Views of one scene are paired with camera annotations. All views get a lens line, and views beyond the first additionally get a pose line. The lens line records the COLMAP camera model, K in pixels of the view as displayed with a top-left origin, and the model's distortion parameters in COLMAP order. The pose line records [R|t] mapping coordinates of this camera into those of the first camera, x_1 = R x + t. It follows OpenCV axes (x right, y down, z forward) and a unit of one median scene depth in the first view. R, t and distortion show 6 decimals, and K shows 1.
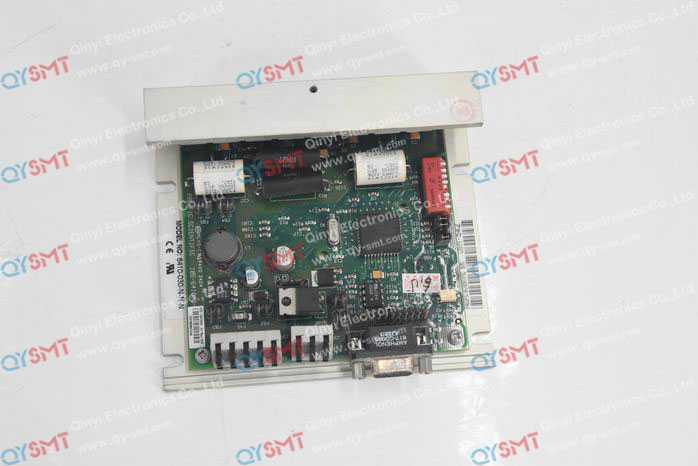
lens RADIAL K [[1117.9, 0, 349.0], [0, 1117.9, 233.0], [0, 0, 1]] dist [0.013712, -0.034749]
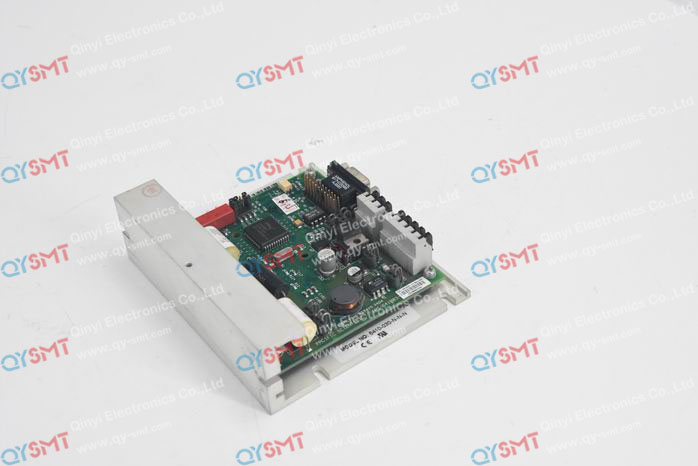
lens RADIAL K [[1117.9, 0, 349.0], [0, 1117.9, 233.0], [0, 0, 1]] dist [0.013712, -0.034749]
pose [[-0.520067, -0.576961, 0.629799, -0.796849], [0.829919, -0.167045, 0.532289, -0.581182], [-0.201905, 0.799507, 0.565705, 0.290048]]
